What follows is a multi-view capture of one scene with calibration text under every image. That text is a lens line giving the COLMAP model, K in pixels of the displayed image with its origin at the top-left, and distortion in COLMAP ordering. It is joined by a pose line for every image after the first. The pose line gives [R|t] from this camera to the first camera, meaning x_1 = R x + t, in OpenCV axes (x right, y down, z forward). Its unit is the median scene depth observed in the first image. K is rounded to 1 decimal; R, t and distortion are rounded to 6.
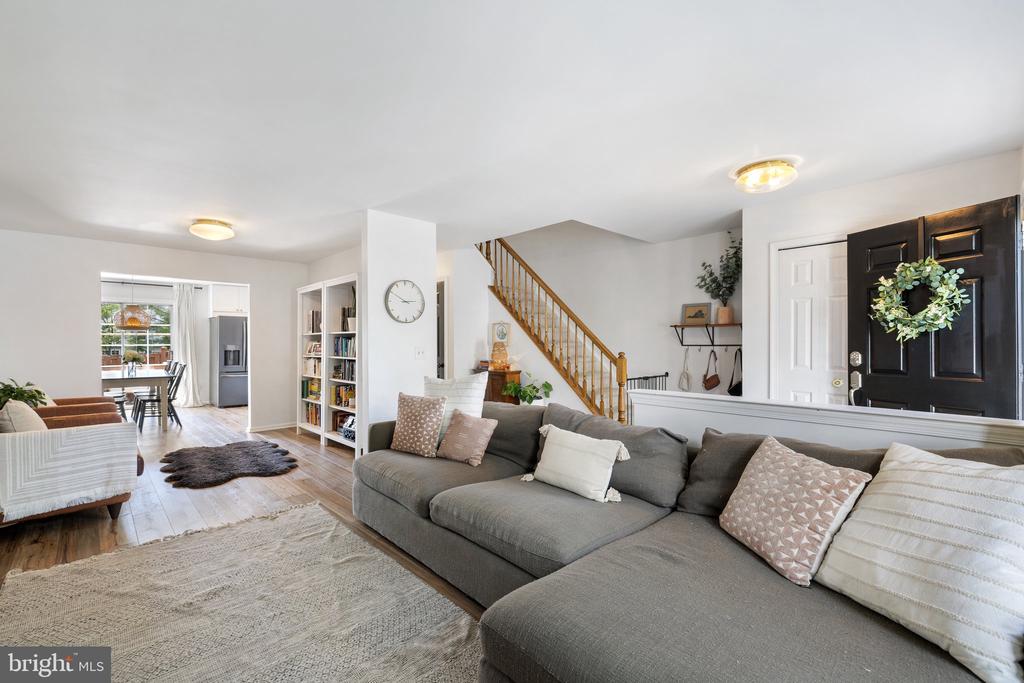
lens RADIAL K [[447.0, 0, 512.0], [0, 447.0, 341.5], [0, 0, 1]] dist [-0.000871, -0.000158]
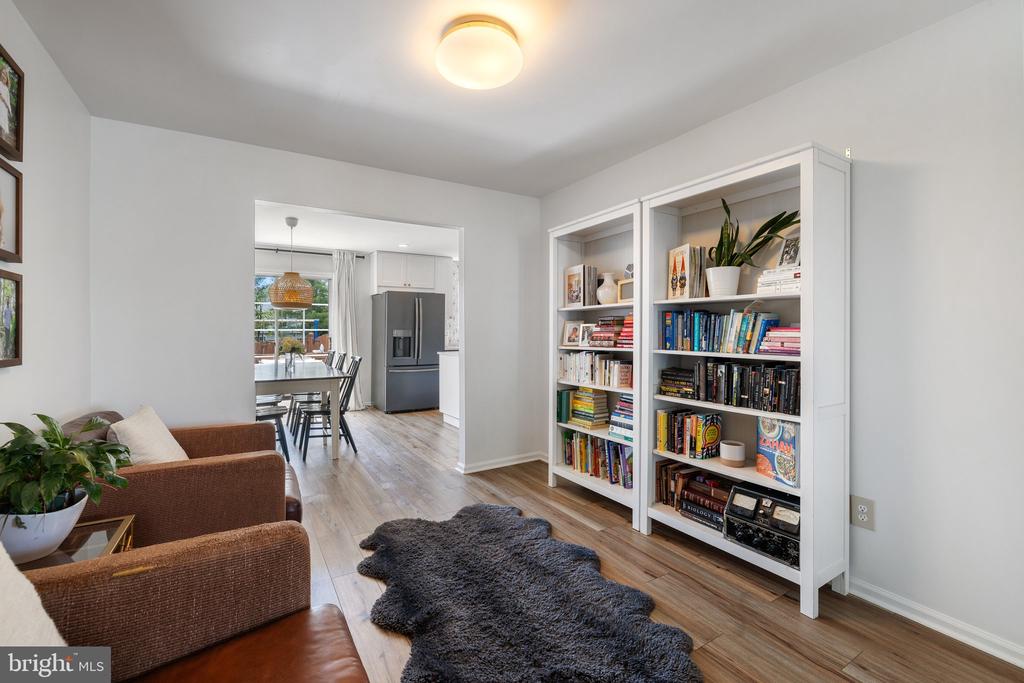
lens RADIAL K [[435.6, 0, 510.9], [0, 435.6, 327.3], [0, 0, 1]] dist [0.000911, -0.000135]
pose [[0.978447, -0.000553, -0.206498, -0.413304], [-0.000606, 0.999984, -0.005549, 0.010057], [0.206497, 0.005555, 0.978431, 0.447696]]
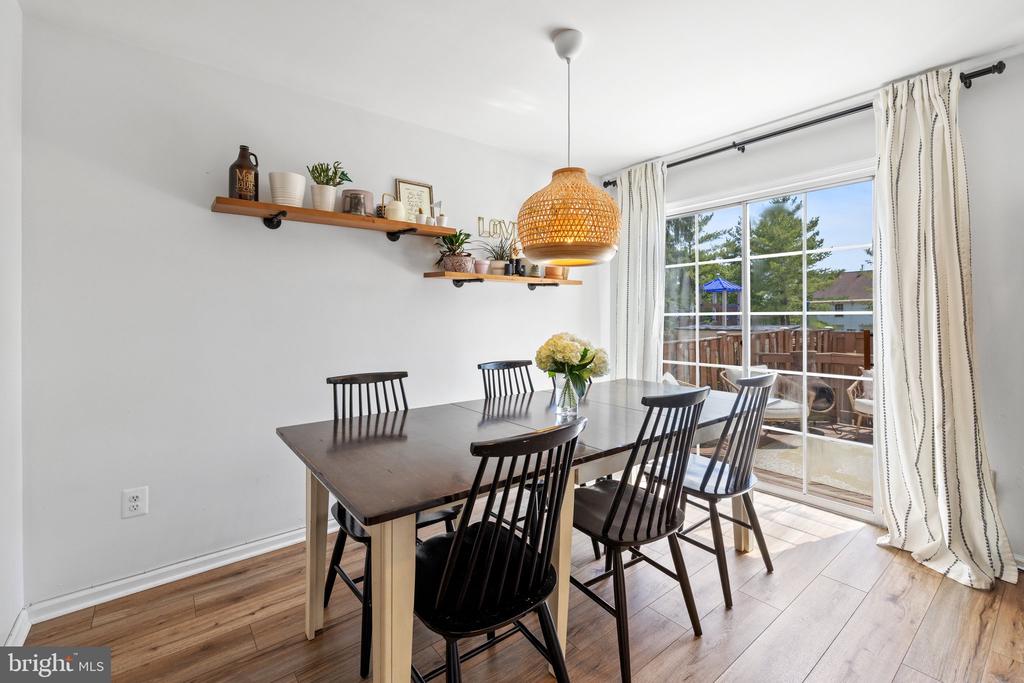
lens RADIAL K [[441.0, 0, 494.8], [0, 441.0, 311.7], [0, 0, 1]] dist [0.000300, 0.000034]
pose [[-0.113105, 0.000778, -0.993583, -0.628885], [0.002806, 0.999996, 0.000463, 0.010146], [0.993579, -0.002735, -0.113107, 1.099821]]
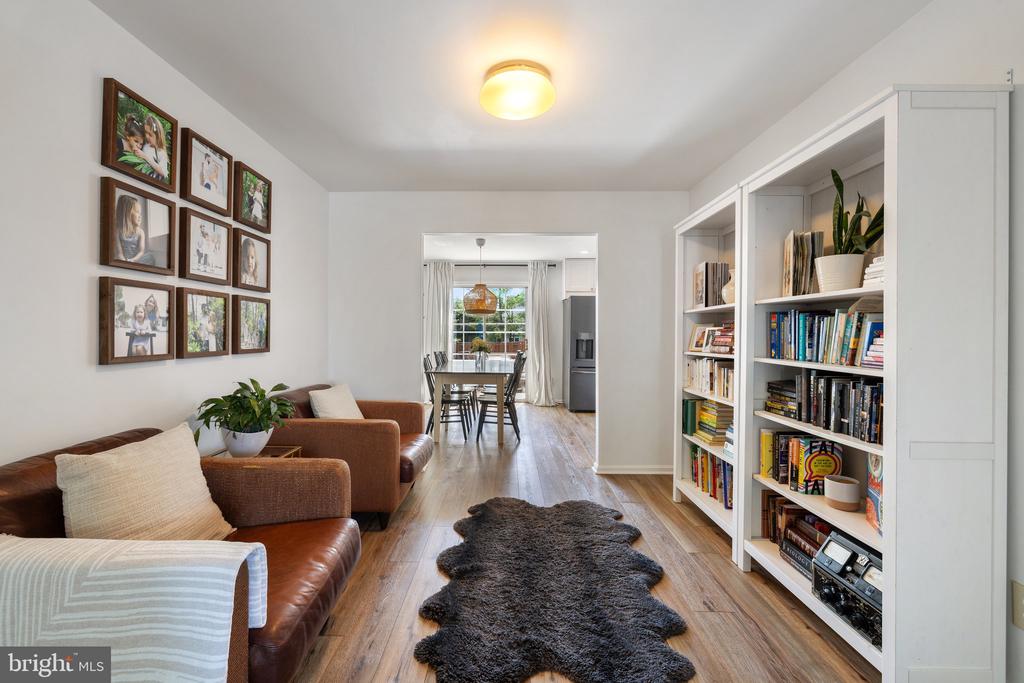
lens RADIAL K [[444.7, 0, 508.7], [0, 444.7, 330.0], [0, 0, 1]] dist [0.000096, -0.000190]
pose [[0.723758, 0.001743, -0.690052, -0.258099], [-0.006055, 0.999974, -0.003826, 0.008920], [0.690027, 0.006947, 0.723750, 0.480859]]
